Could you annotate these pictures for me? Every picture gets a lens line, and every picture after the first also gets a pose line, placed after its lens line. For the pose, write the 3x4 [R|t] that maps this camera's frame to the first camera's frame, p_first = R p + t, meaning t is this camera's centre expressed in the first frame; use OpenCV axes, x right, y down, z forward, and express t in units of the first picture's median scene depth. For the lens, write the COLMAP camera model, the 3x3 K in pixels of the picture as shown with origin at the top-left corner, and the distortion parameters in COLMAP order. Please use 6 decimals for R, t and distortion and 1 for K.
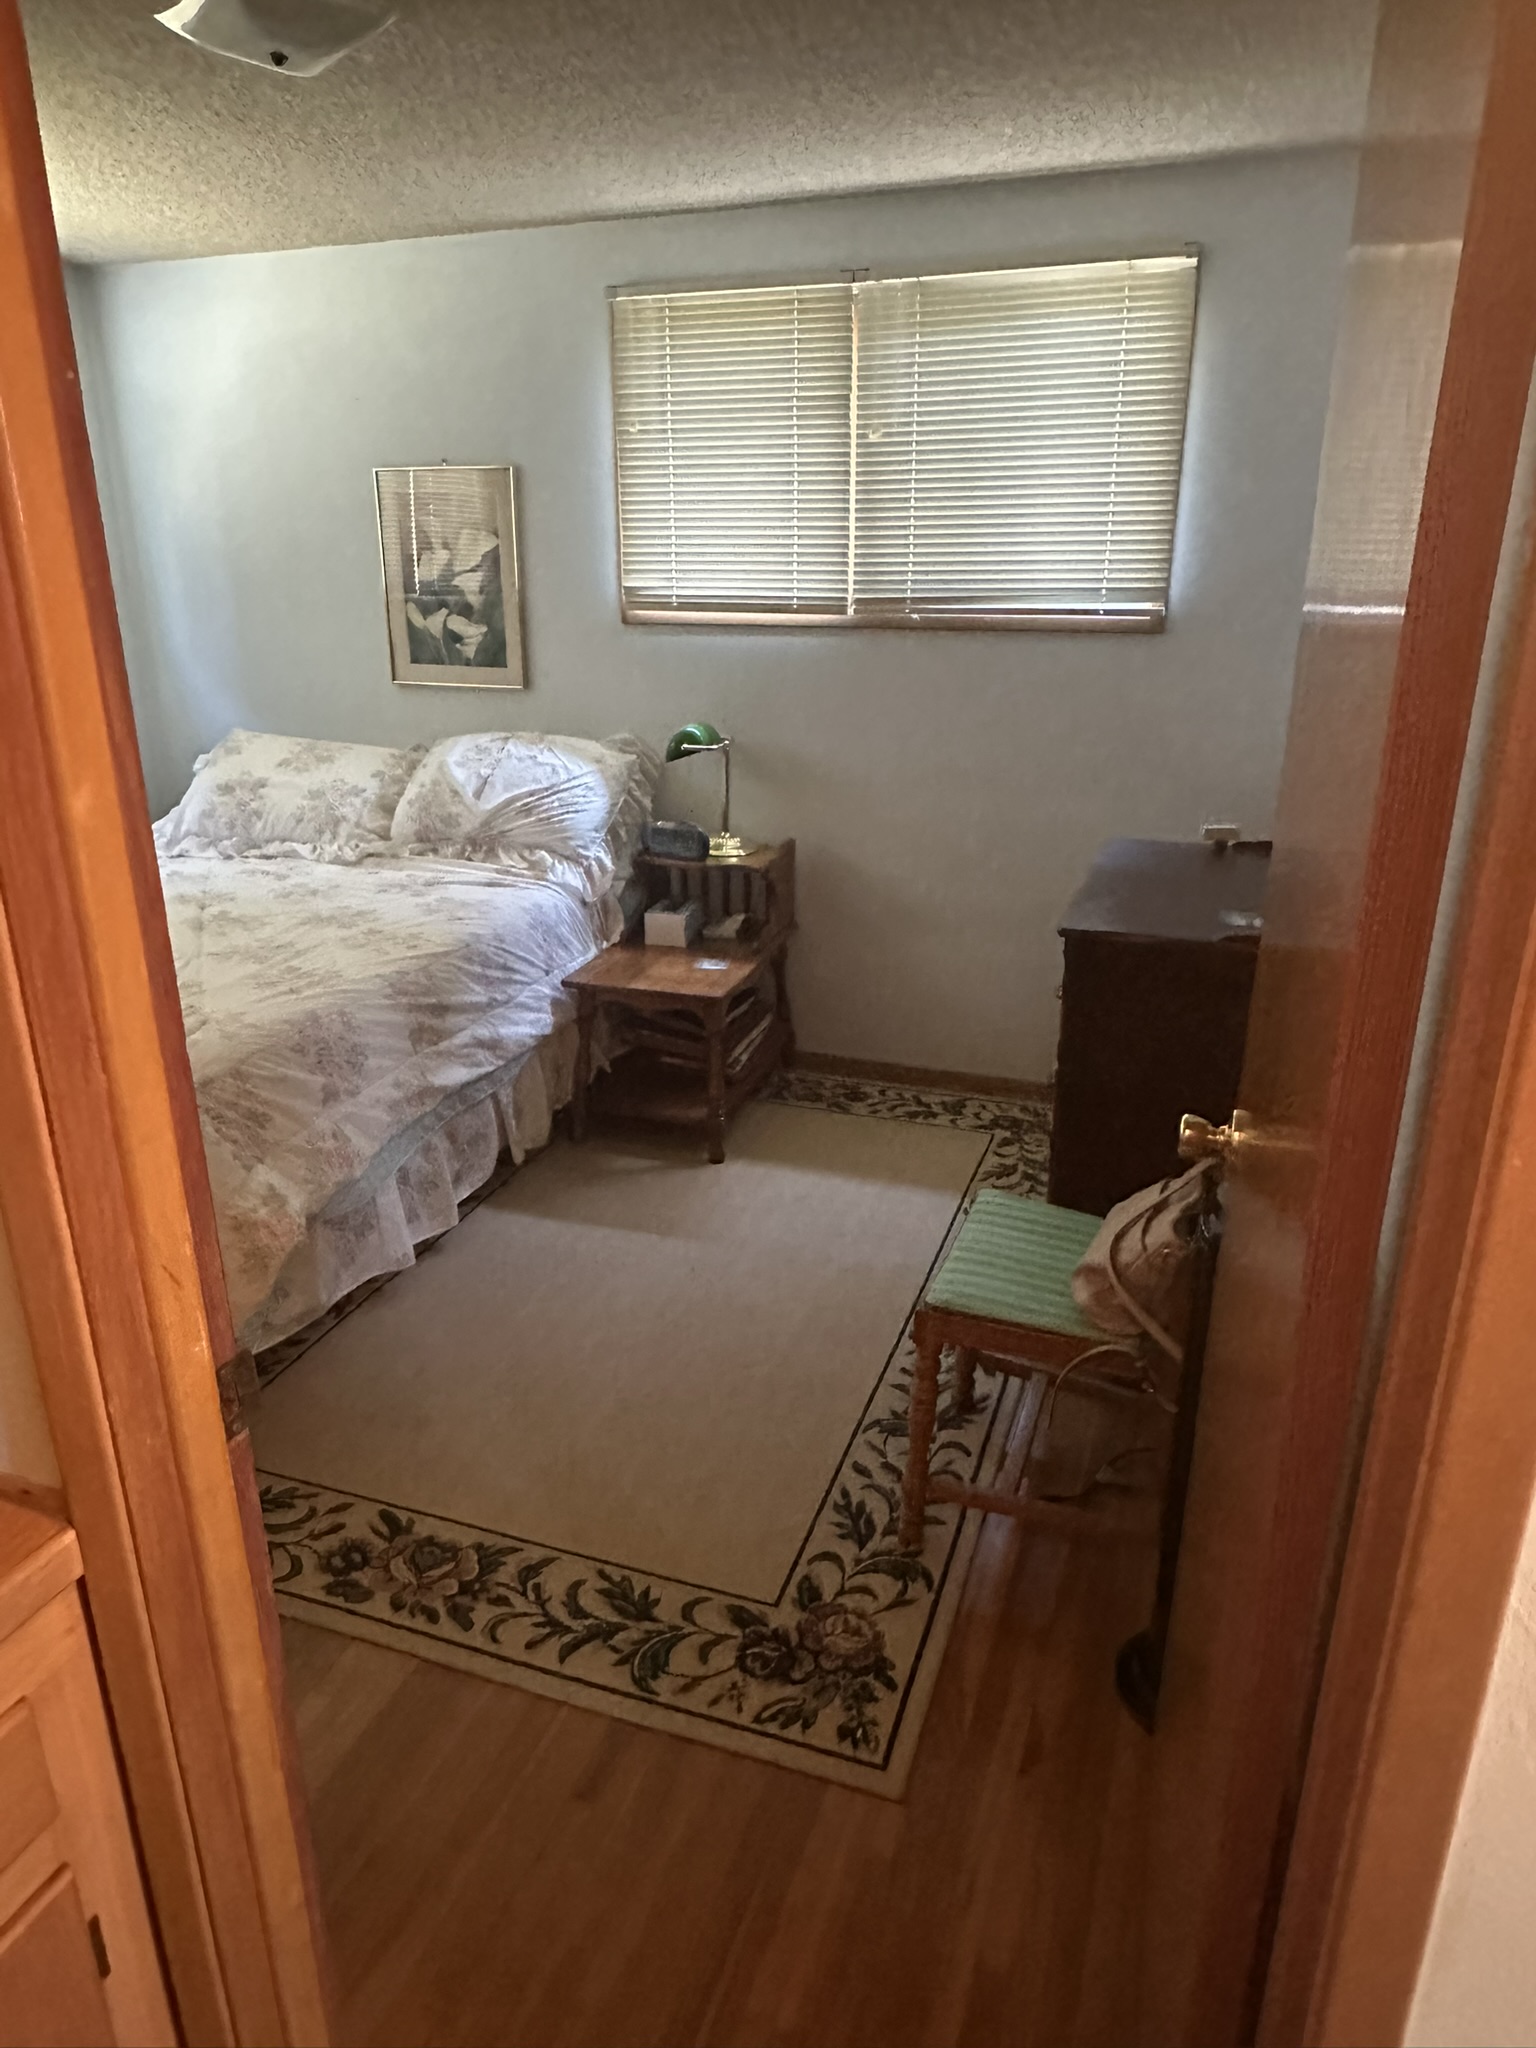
lens RADIAL K [[1319.8, 0, 768.0], [0, 1319.8, 1024.0], [0, 0, 1]] dist [-0.001788, -0.000018]
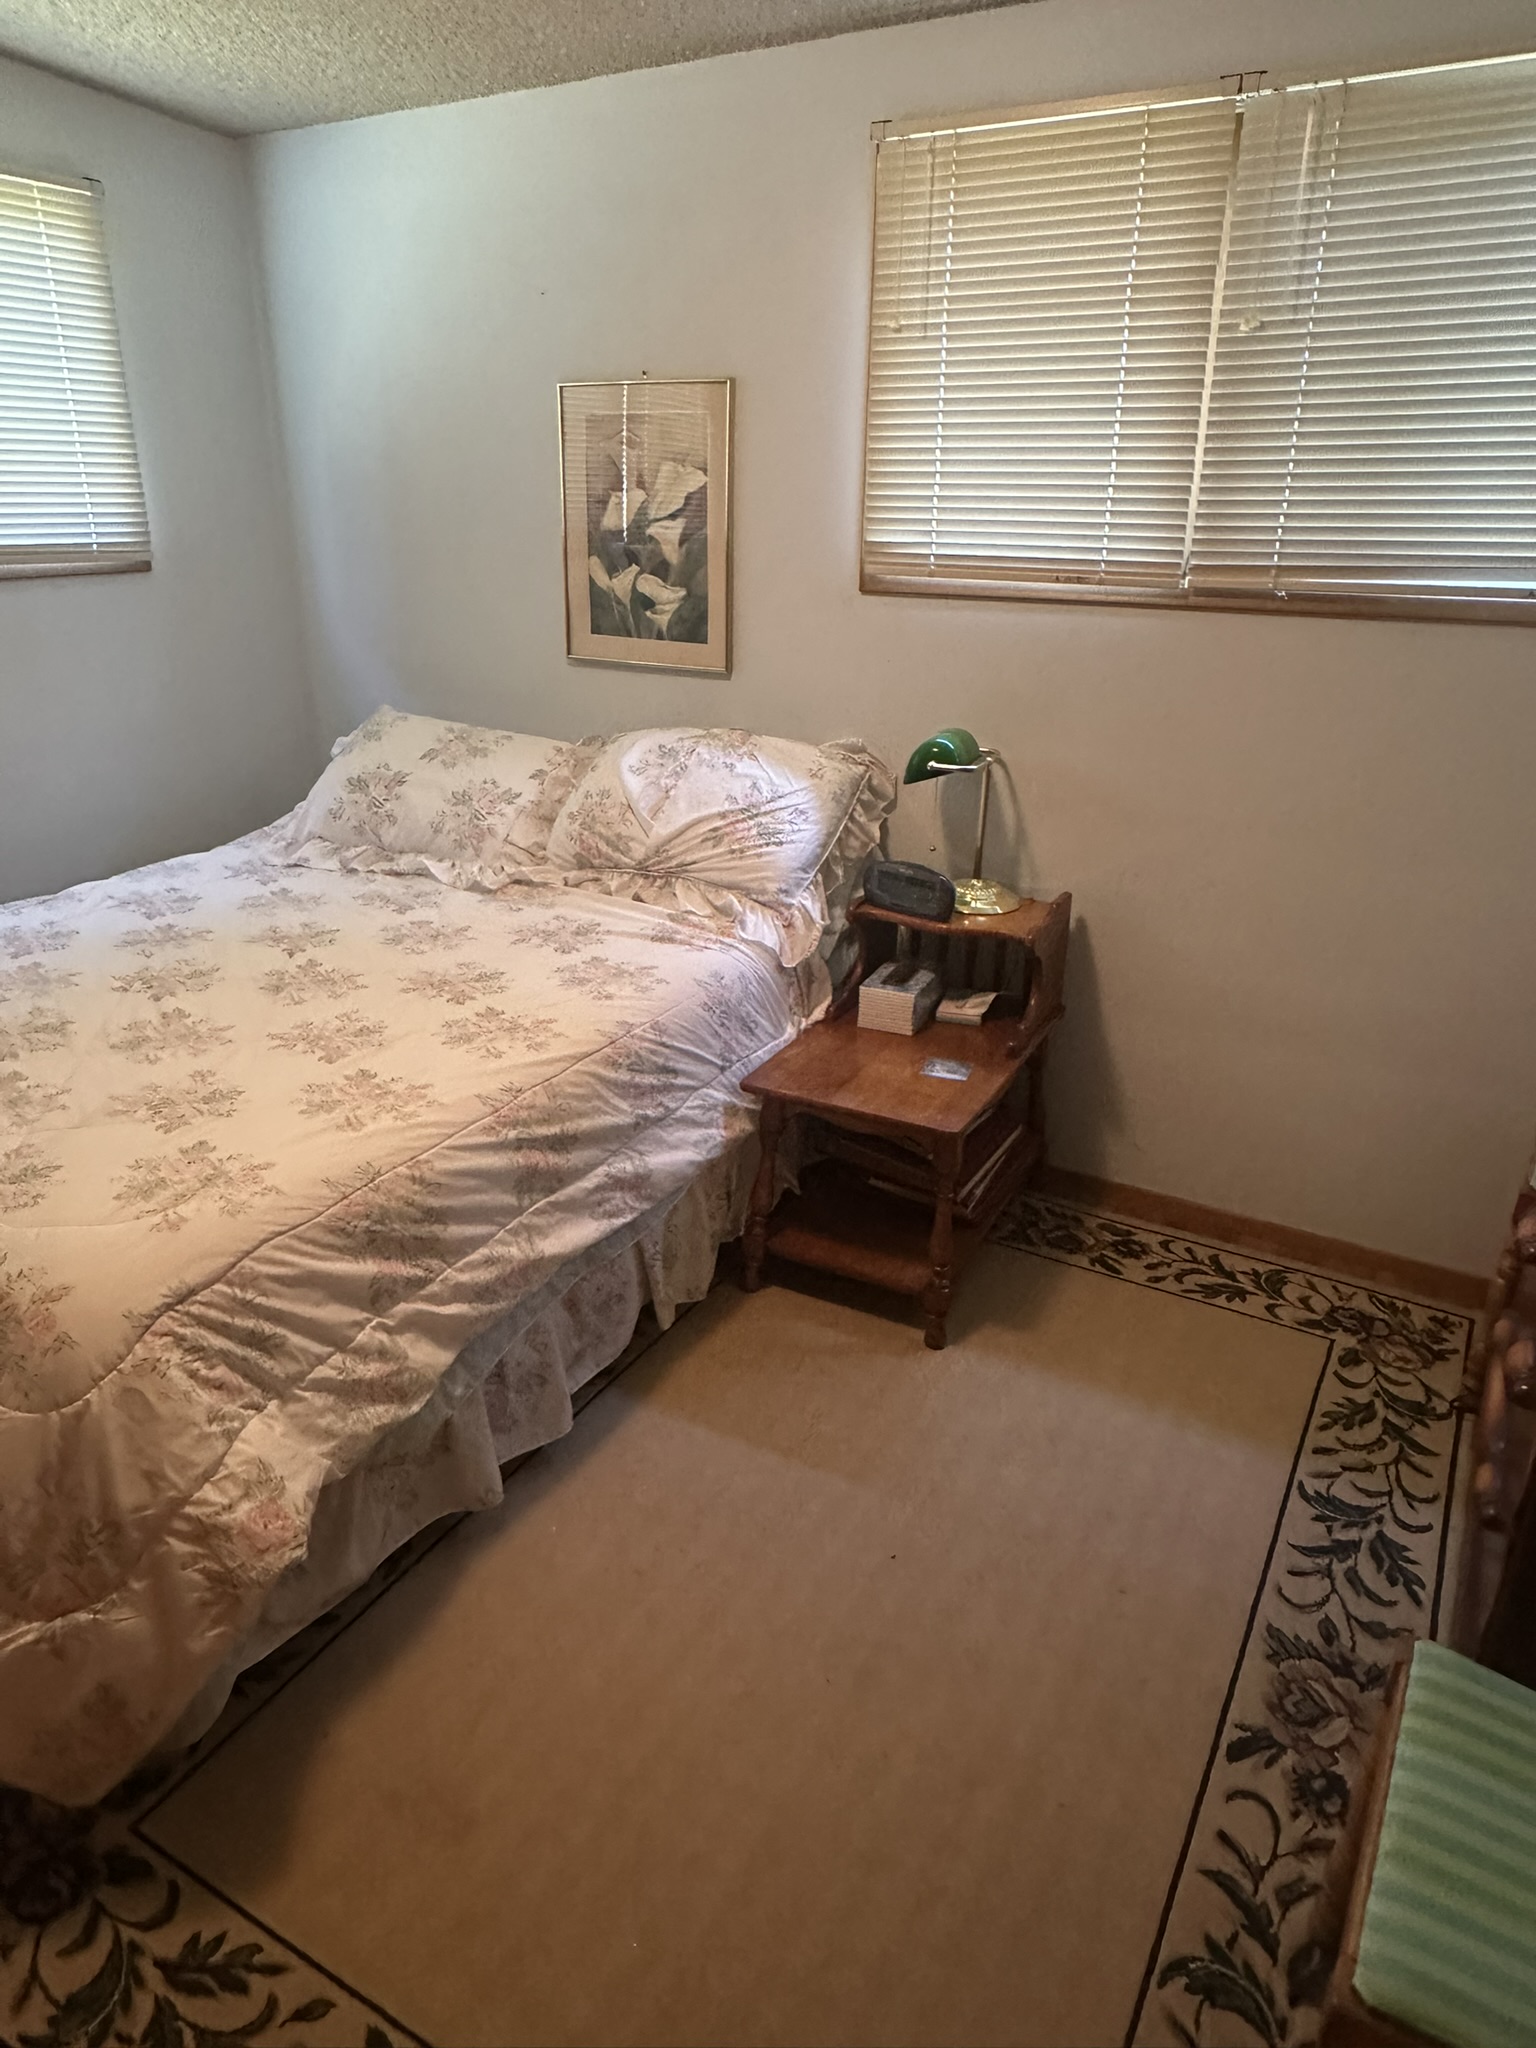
lens RADIAL K [[1339.9, 0, 747.3], [0, 1339.9, 1020.7], [0, 0, 1]] dist [0.004032, -0.000094]
pose [[0.982718, 0.077125, -0.168276, -0.027097], [-0.071809, 0.996715, 0.037460, -0.087682], [0.170612, -0.024729, 0.985028, 0.242243]]
